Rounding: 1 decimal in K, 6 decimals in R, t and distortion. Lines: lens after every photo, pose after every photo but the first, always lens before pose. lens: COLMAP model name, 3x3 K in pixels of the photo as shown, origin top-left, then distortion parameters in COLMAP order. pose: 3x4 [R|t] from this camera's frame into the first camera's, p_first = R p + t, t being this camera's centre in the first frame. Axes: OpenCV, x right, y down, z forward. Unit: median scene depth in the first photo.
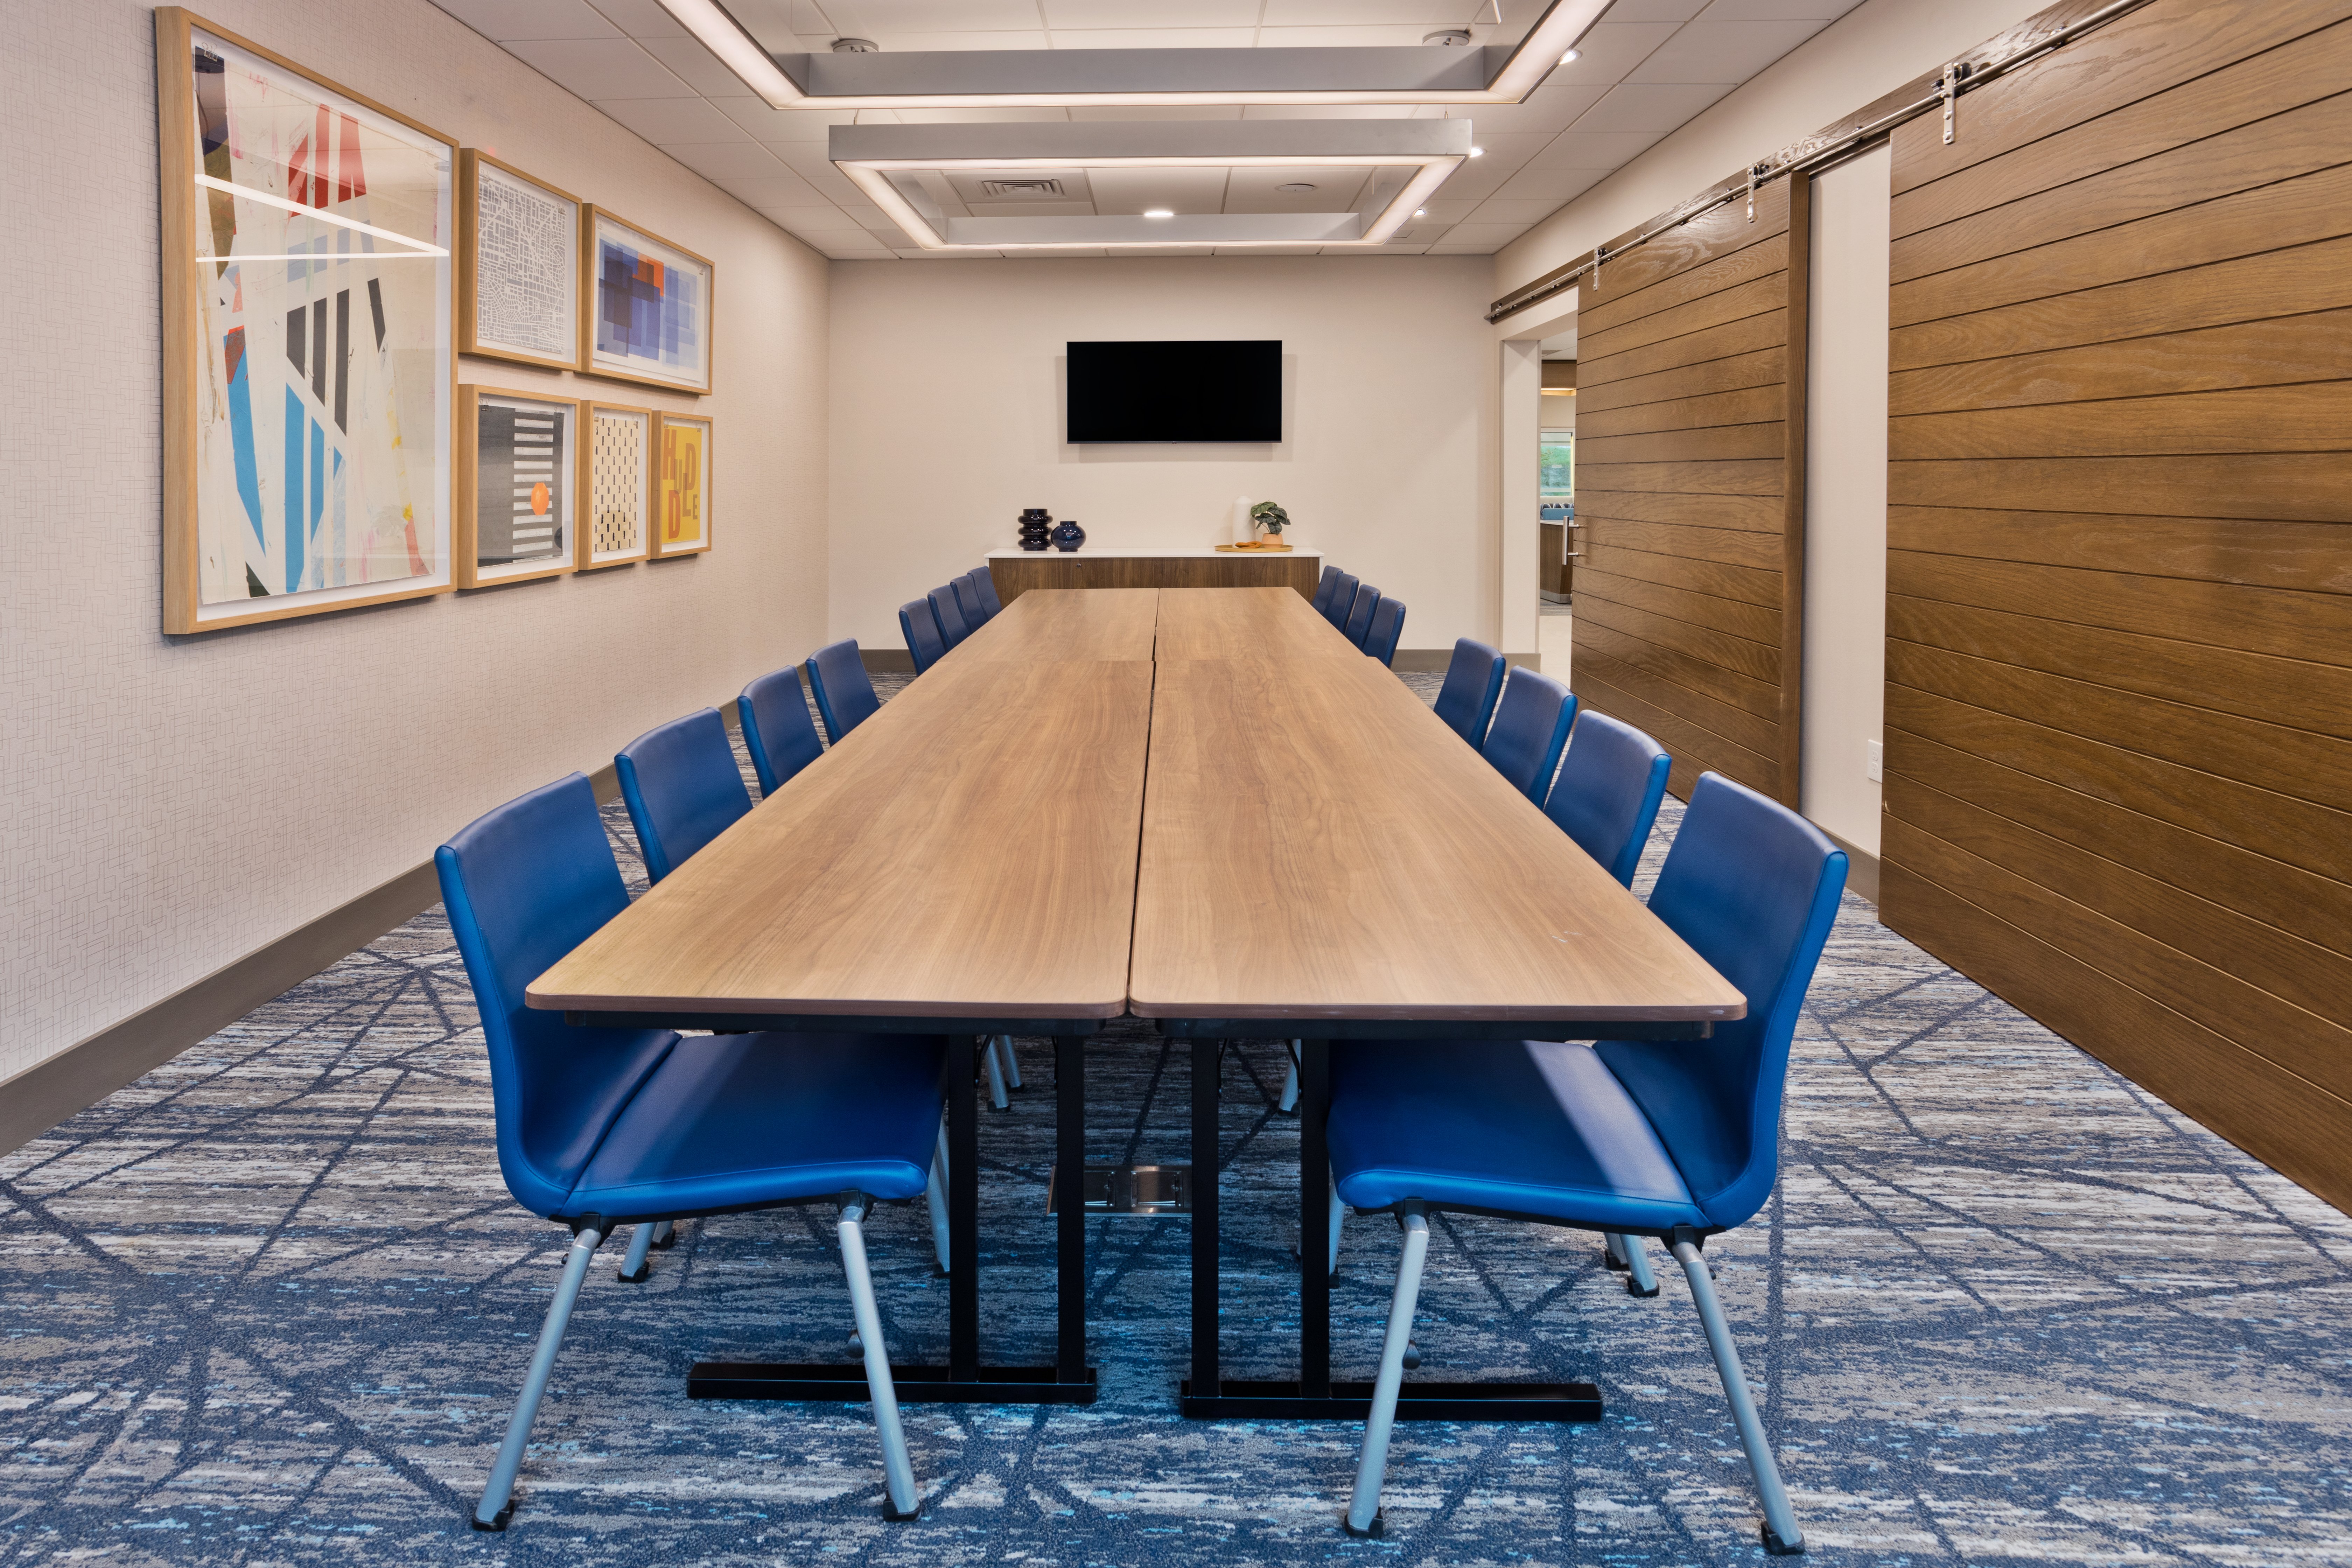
lens RADIAL K [[1178.3, 0, 1138.1], [0, 1178.3, 688.5], [0, 0, 1]] dist [-0.041210, 0.023239]
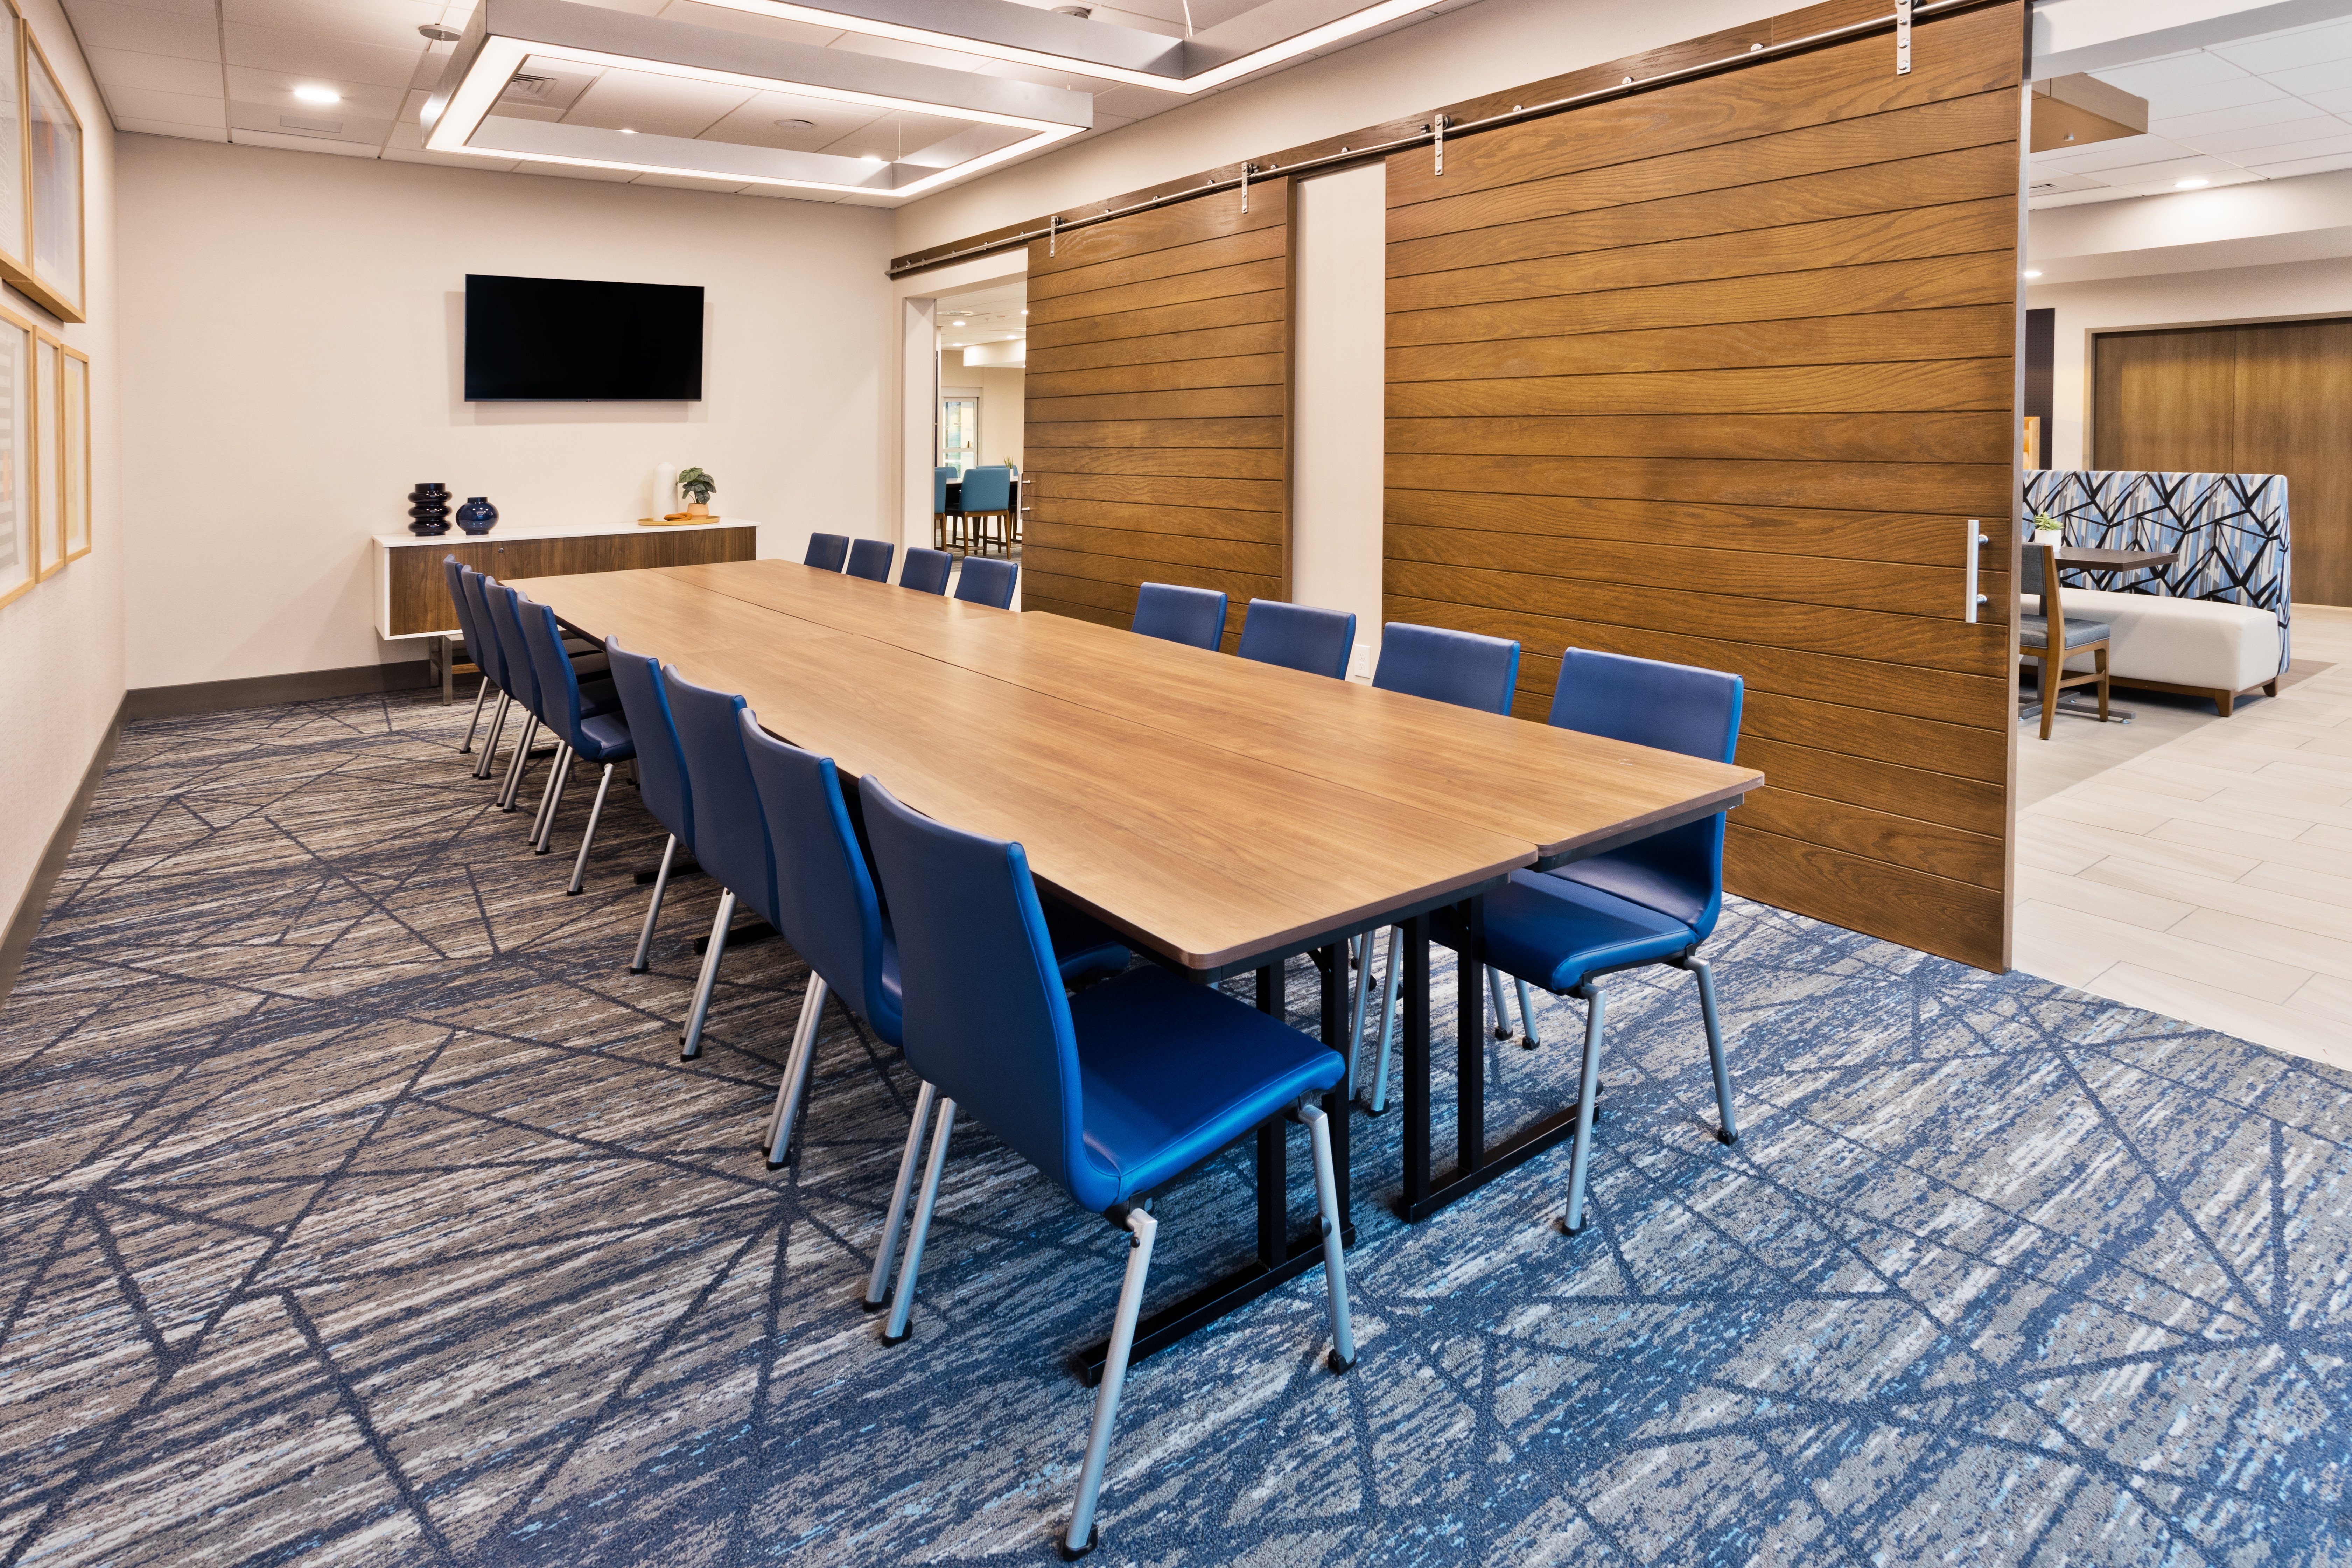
lens RADIAL K [[1253.0, 0, 1183.3], [0, 1253.0, 704.5], [0, 0, 1]] dist [-0.056126, 0.031985]
pose [[0.791680, -0.132261, 0.596448, -0.383581], [0.113630, 0.991127, 0.068957, -0.006754], [-0.600276, 0.013182, 0.799684, 0.054549]]
